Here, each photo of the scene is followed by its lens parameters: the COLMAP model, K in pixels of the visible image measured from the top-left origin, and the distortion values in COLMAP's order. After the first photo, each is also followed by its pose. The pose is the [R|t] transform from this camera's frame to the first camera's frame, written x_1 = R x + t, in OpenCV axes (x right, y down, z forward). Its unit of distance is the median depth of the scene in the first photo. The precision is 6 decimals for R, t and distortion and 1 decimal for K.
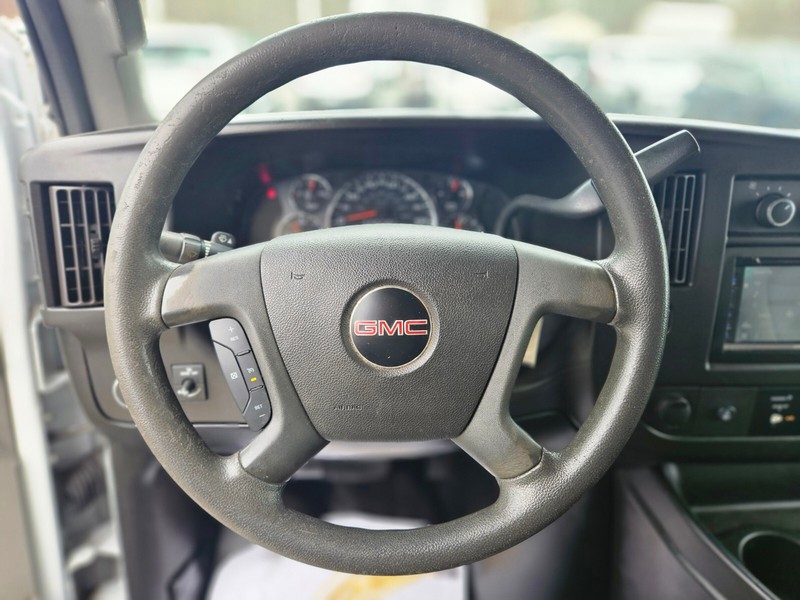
lens RADIAL K [[521.3, 0, 400.0], [0, 521.3, 300.0], [0, 0, 1]] dist [0.050636, -0.044829]
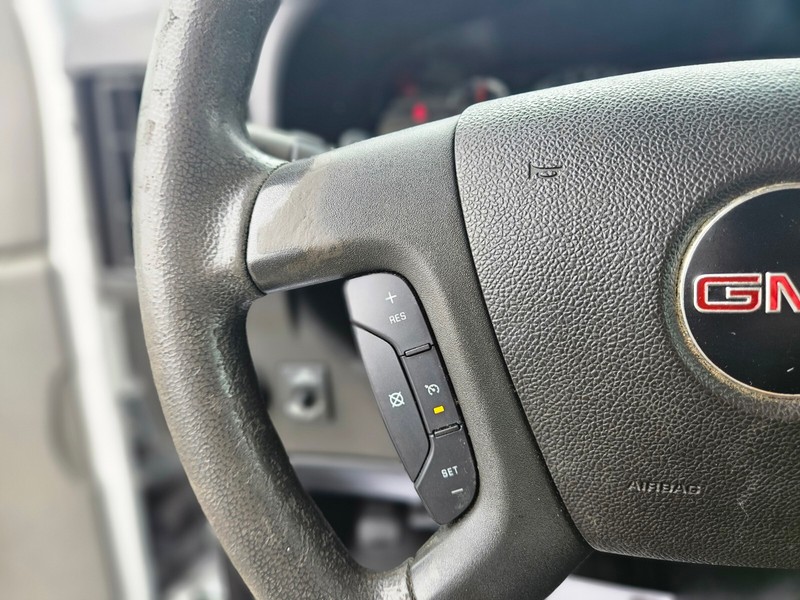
lens RADIAL K [[559.7, 0, 400.0], [0, 559.7, 300.0], [0, 0, 1]] dist [0.038710, -0.002986]
pose [[0.977566, -0.000064, -0.210630, -0.202104], [0.003007, 0.999902, 0.013651, 0.049058], [0.210609, -0.013978, 0.977470, 0.503456]]
